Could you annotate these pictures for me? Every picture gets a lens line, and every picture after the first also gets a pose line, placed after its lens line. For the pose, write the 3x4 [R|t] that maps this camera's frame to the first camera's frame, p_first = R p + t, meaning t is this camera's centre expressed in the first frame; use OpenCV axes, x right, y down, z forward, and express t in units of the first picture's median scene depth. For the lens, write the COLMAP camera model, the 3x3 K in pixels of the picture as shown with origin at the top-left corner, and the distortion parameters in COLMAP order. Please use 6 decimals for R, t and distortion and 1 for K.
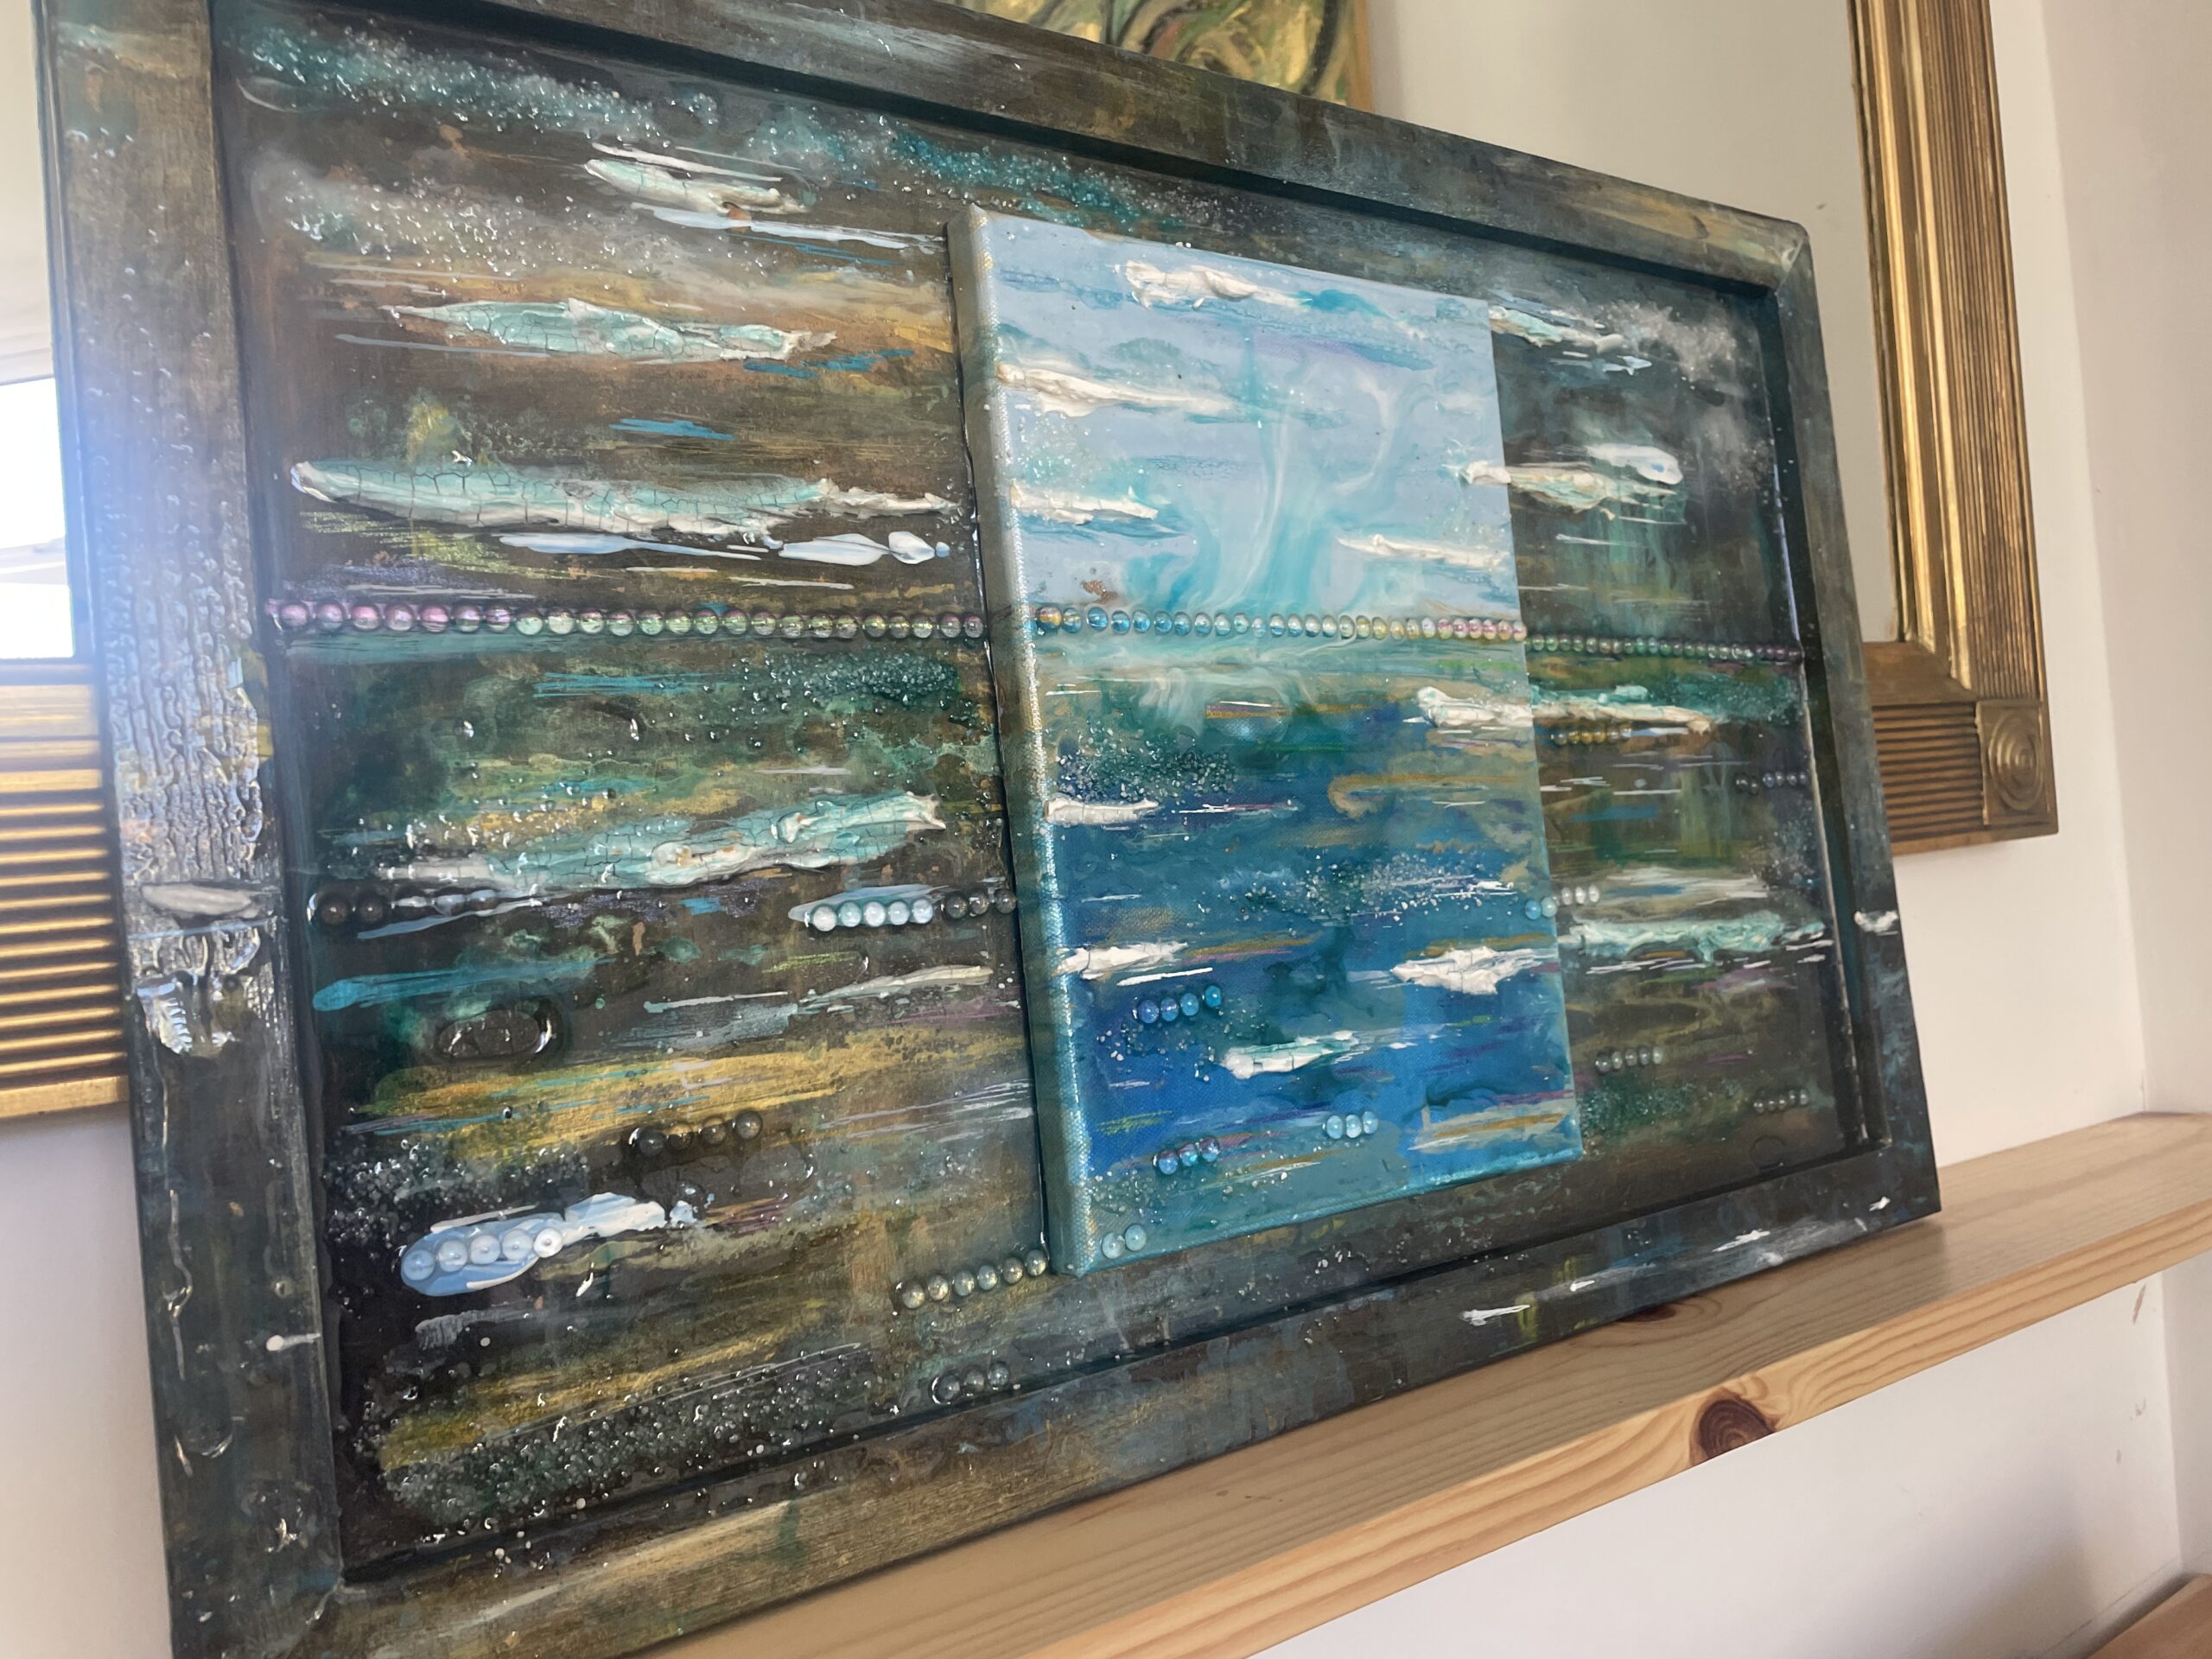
lens RADIAL K [[1685.4, 0, 1079.1], [0, 1685.4, 820.7], [0, 0, 1]] dist [0.067355, -0.102034]
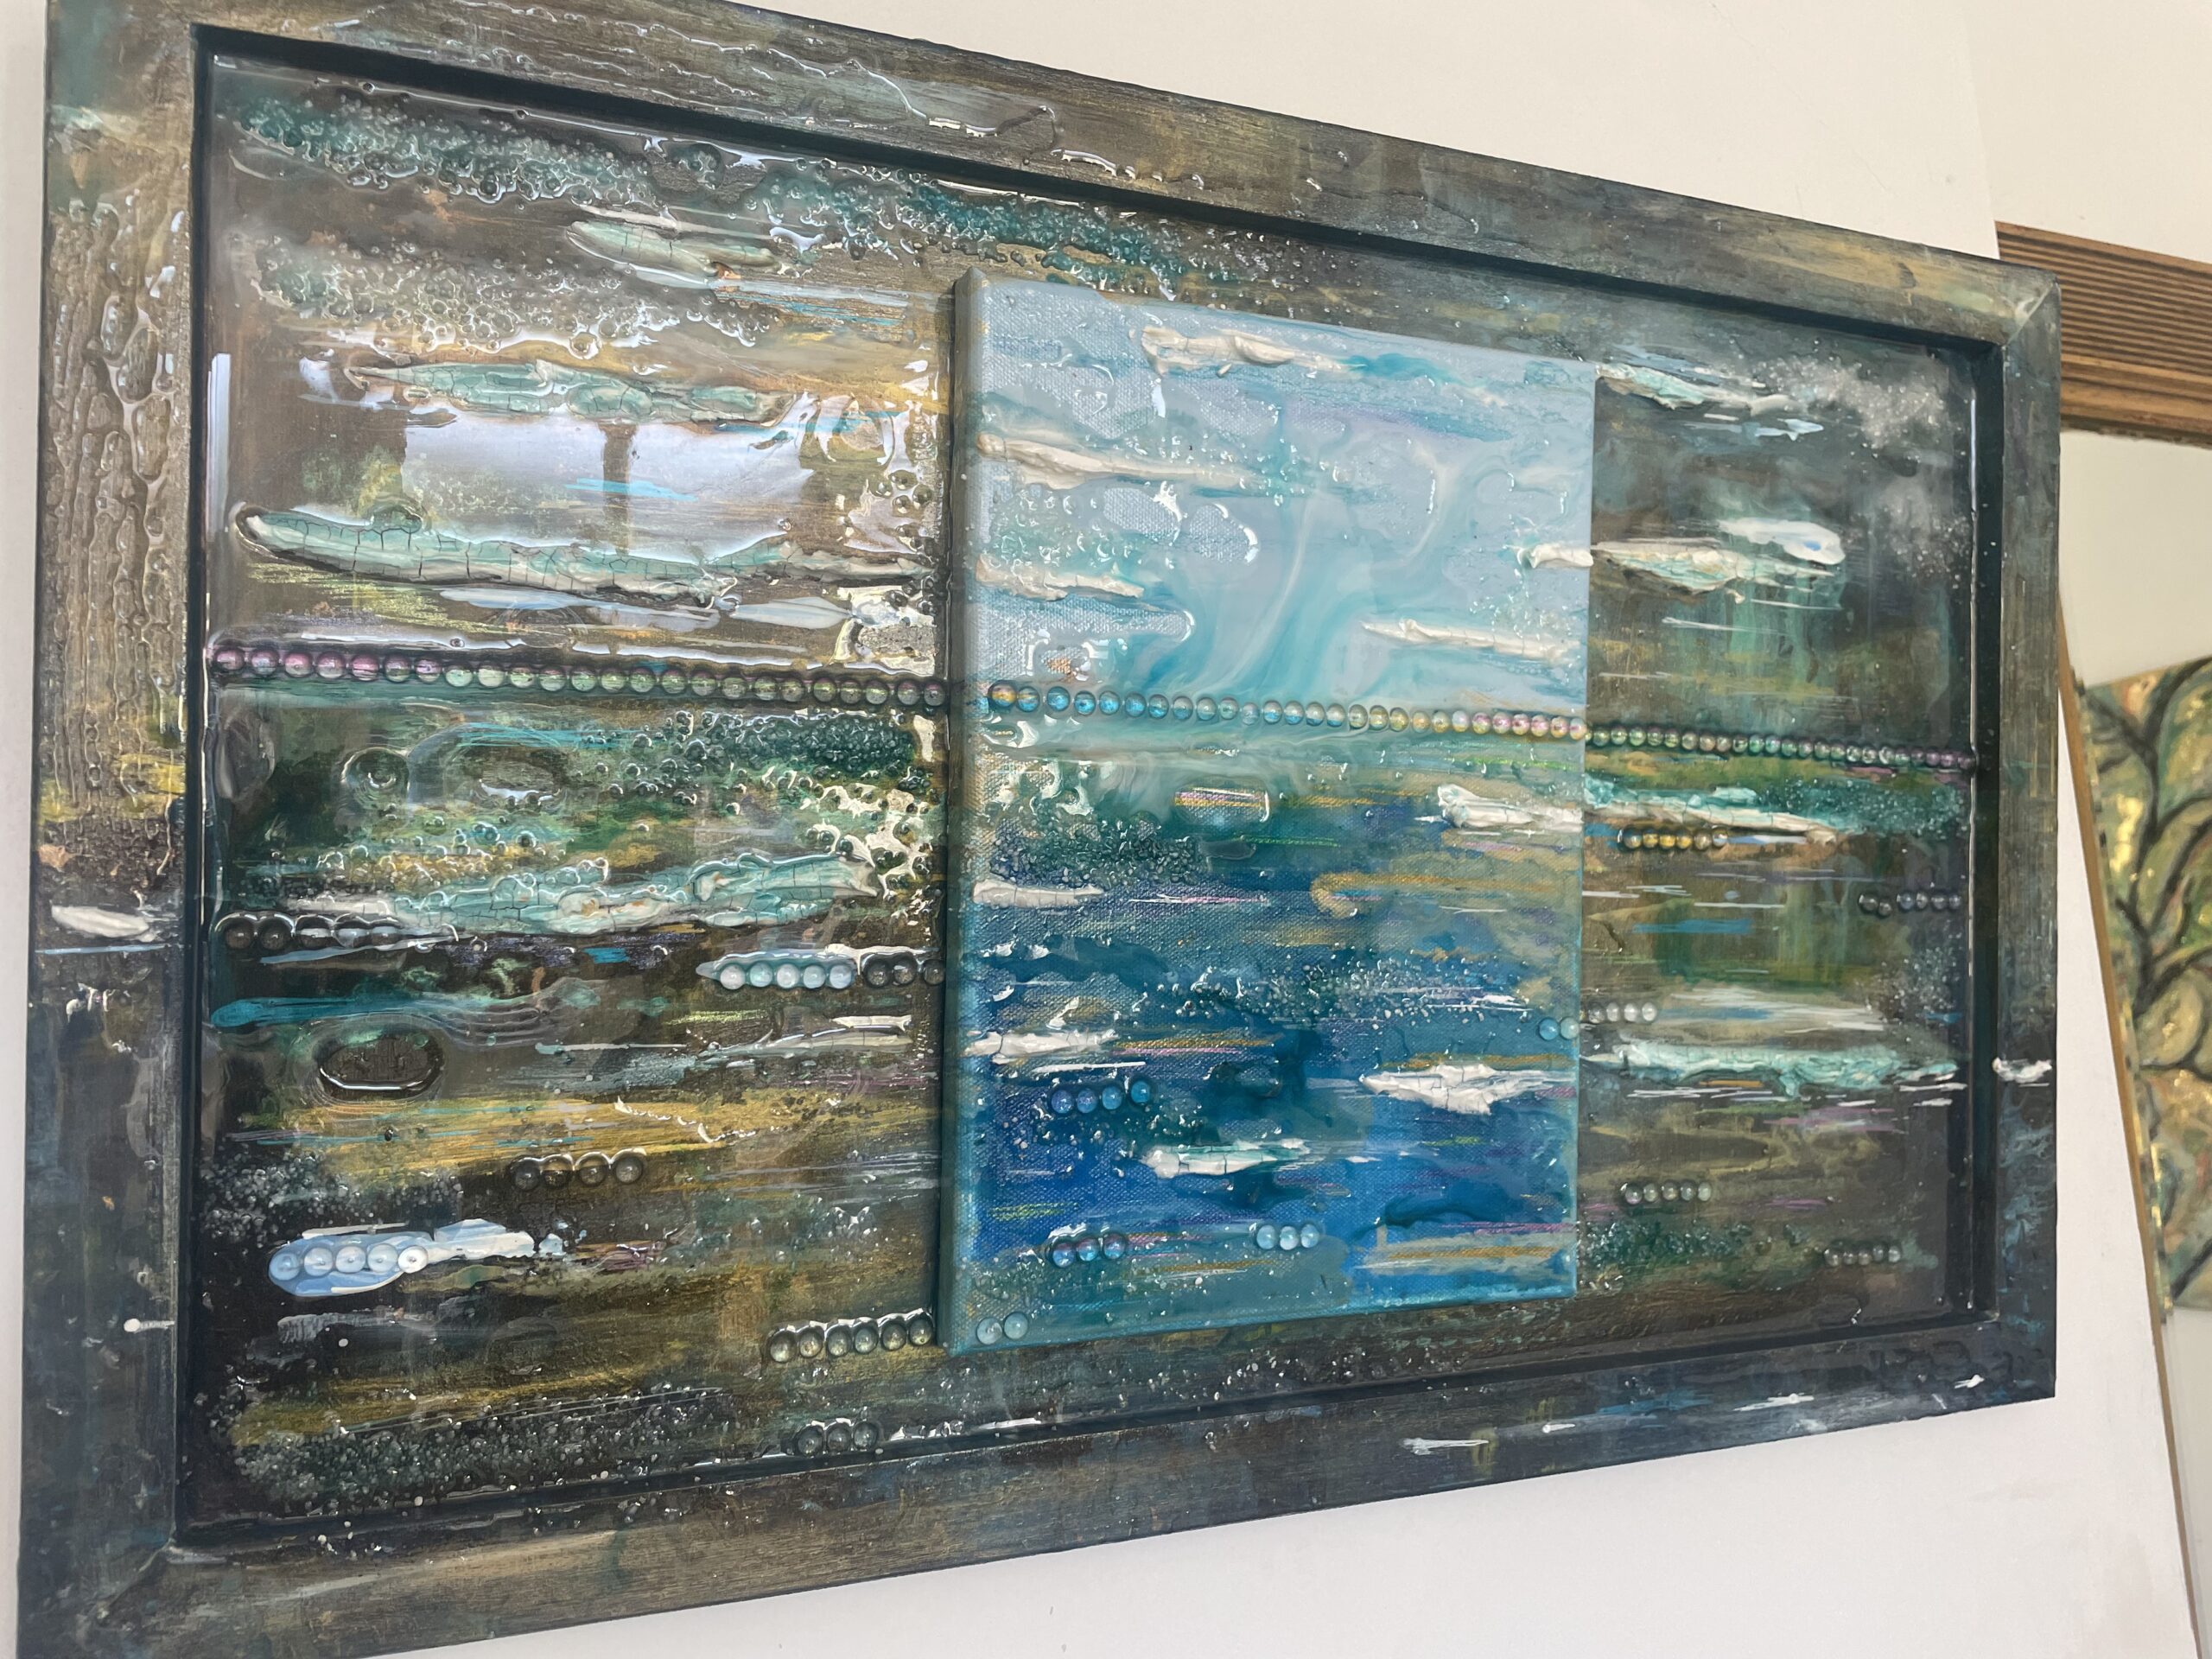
lens RADIAL K [[1685.4, 0, 1100.6], [0, 1685.4, 814.8], [0, 0, 1]] dist [0.067355, -0.102034]
pose [[0.971487, 0.114915, -0.207382, 0.254916], [-0.103383, 0.992473, 0.065649, -0.123825], [0.213365, -0.042337, 0.976055, 0.047652]]
